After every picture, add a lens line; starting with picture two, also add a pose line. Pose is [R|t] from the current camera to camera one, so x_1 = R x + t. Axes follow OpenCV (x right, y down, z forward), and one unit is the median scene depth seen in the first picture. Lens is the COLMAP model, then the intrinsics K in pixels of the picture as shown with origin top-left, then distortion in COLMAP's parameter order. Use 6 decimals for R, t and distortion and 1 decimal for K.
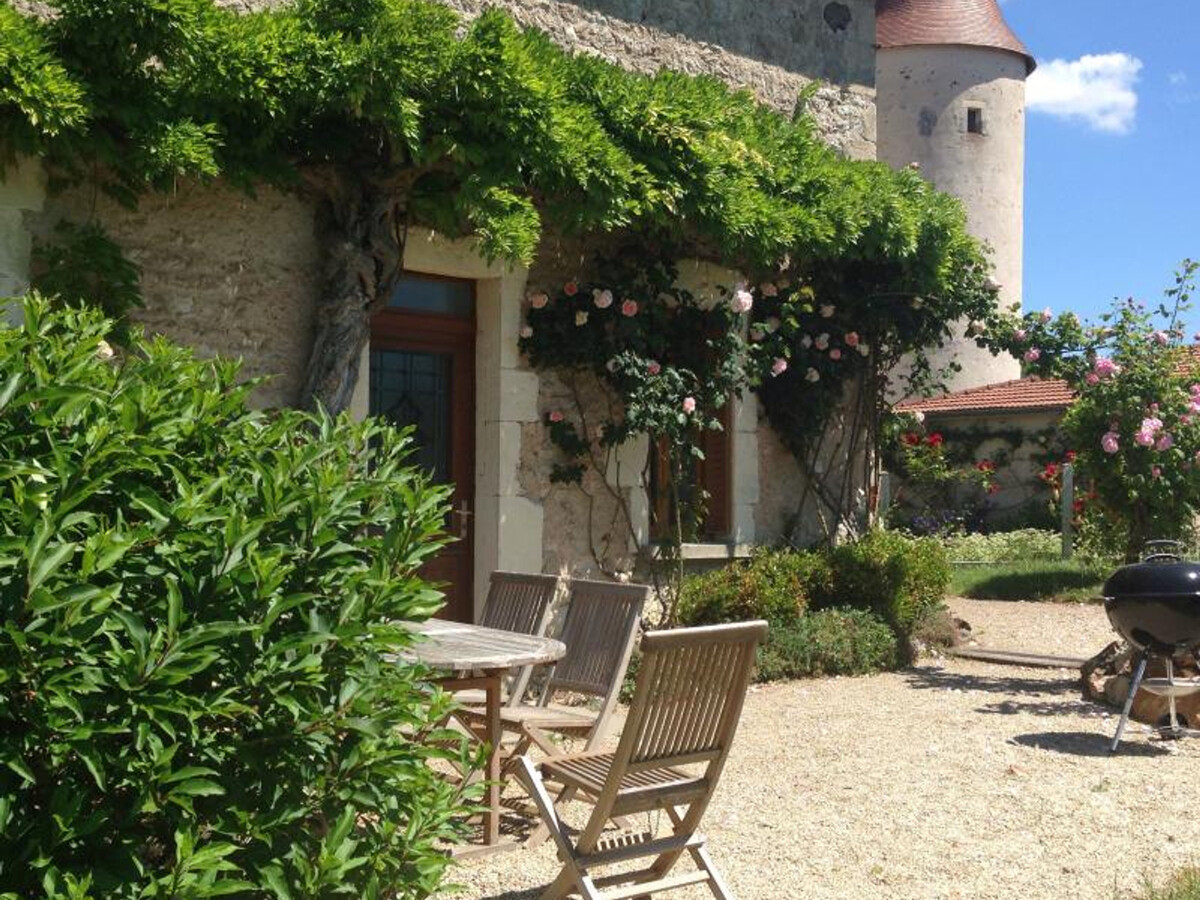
lens RADIAL K [[1460.6, 0, 617.2], [0, 1460.6, 450.9], [0, 0, 1]] dist [0.052582, 0.000000]
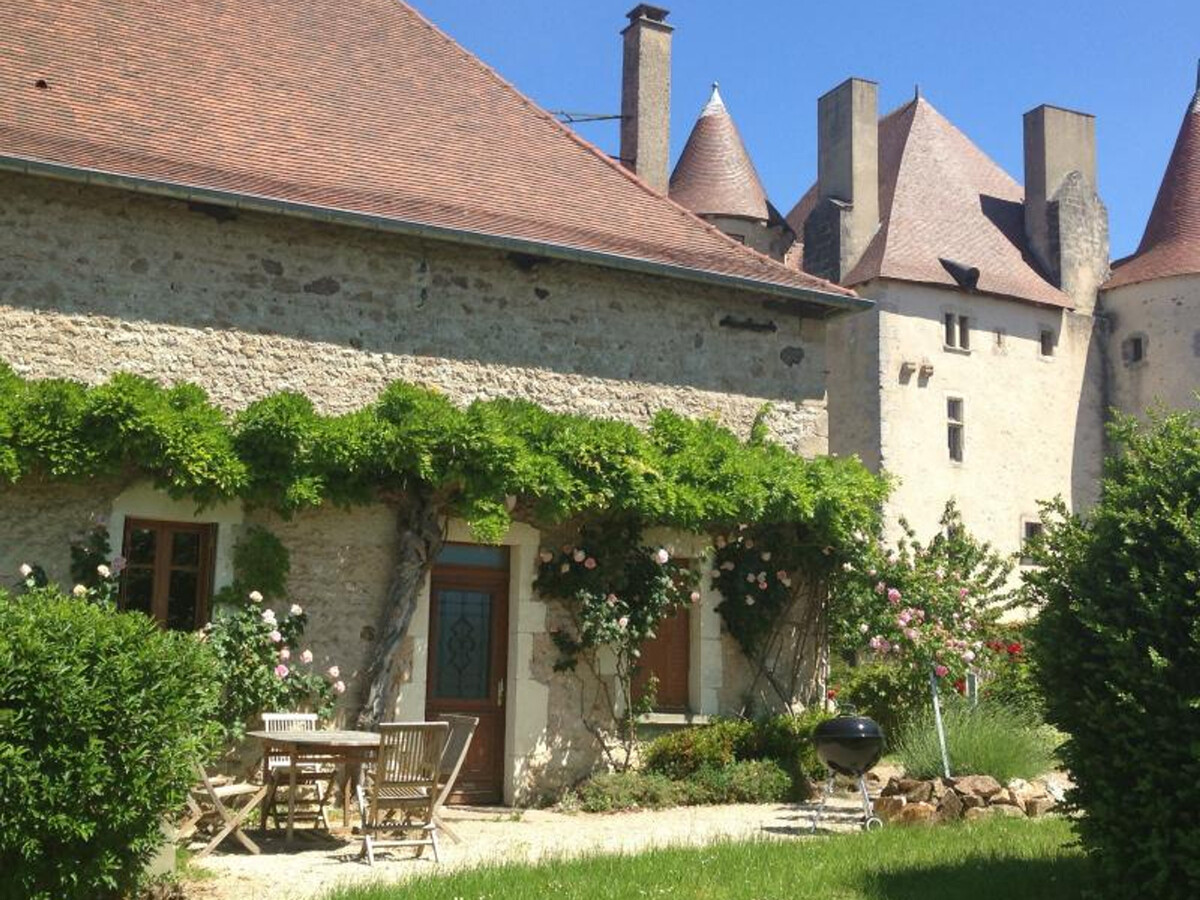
lens RADIAL K [[1460.6, 0, 612.8], [0, 1460.6, 461.9], [0, 0, 1]] dist [0.052582, 0.000000]
pose [[0.958945, -0.035277, -0.281389, 0.448795], [-0.002868, 0.990976, -0.134009, 0.008649], [0.283577, 0.129314, 0.950190, -0.502155]]
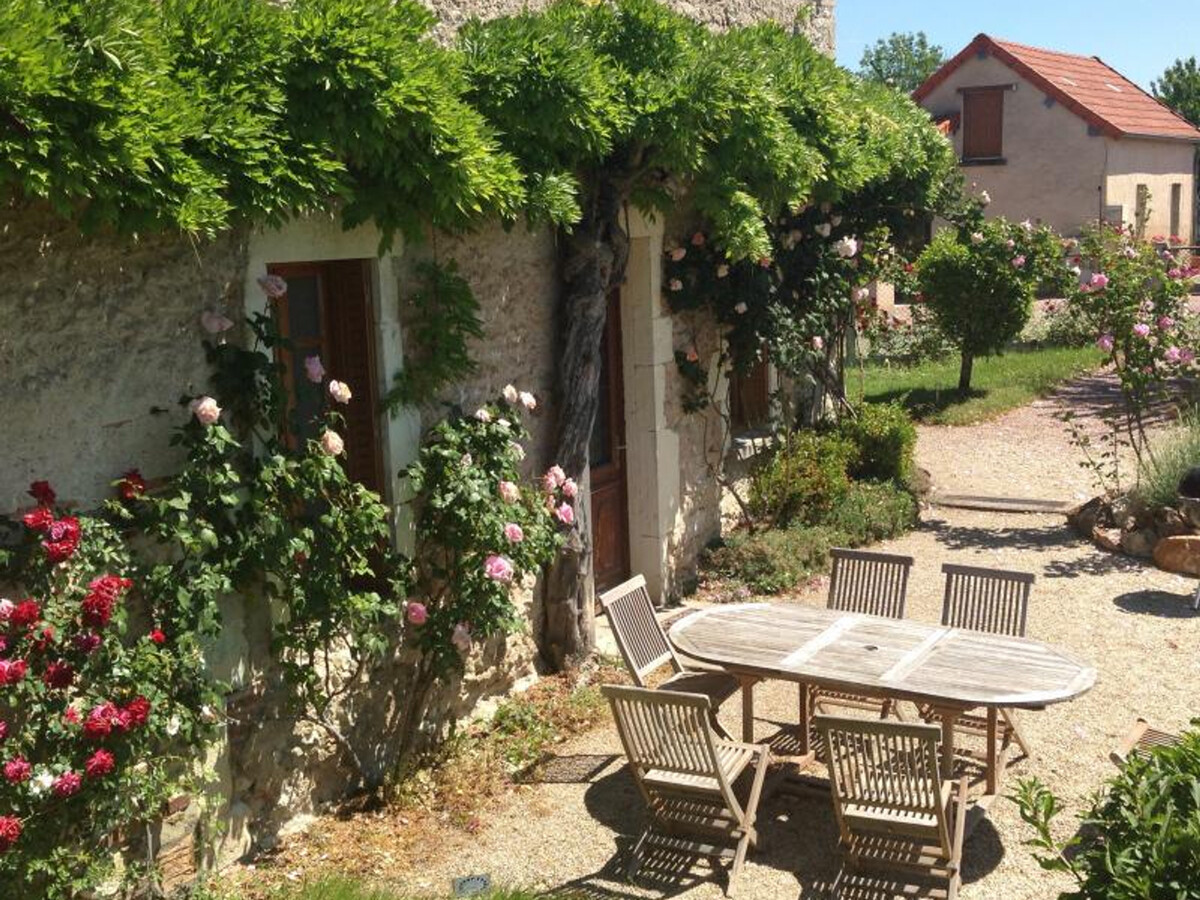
lens RADIAL K [[1460.6, 0, 607.0], [0, 1460.6, 440.8], [0, 0, 1]] dist [0.052582, 0.000000]
pose [[0.946172, -0.089778, 0.310962, -0.432502], [0.027379, 0.979517, 0.199492, -0.174592], [-0.322503, -0.180240, 0.929250, -0.040564]]
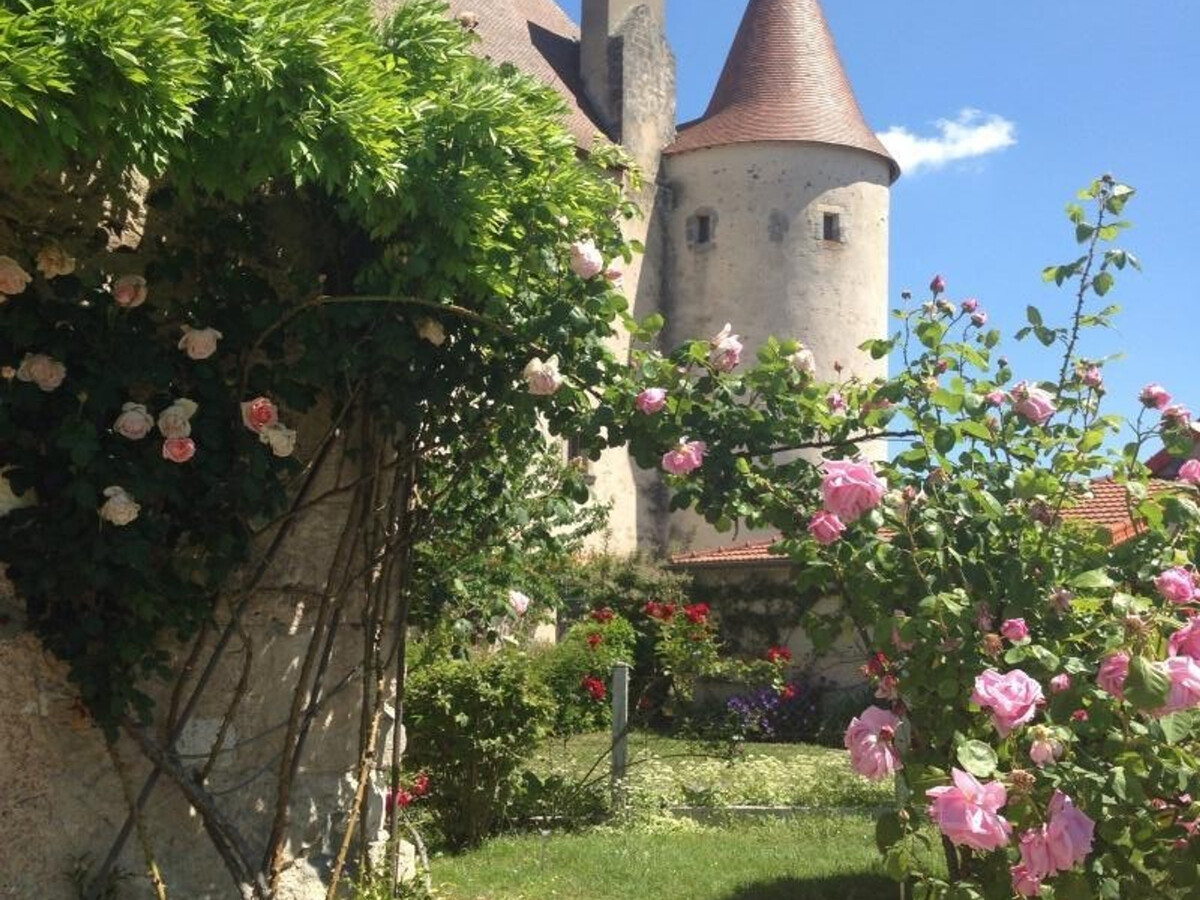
lens RADIAL K [[1460.6, 0, 607.9], [0, 1460.6, 441.4], [0, 0, 1]] dist [0.052582, 0.000000]
pose [[0.997899, 0.012913, 0.063494, 0.245493], [-0.006520, 0.994979, -0.099871, -0.034221], [-0.064465, 0.099247, 0.992972, 0.658978]]
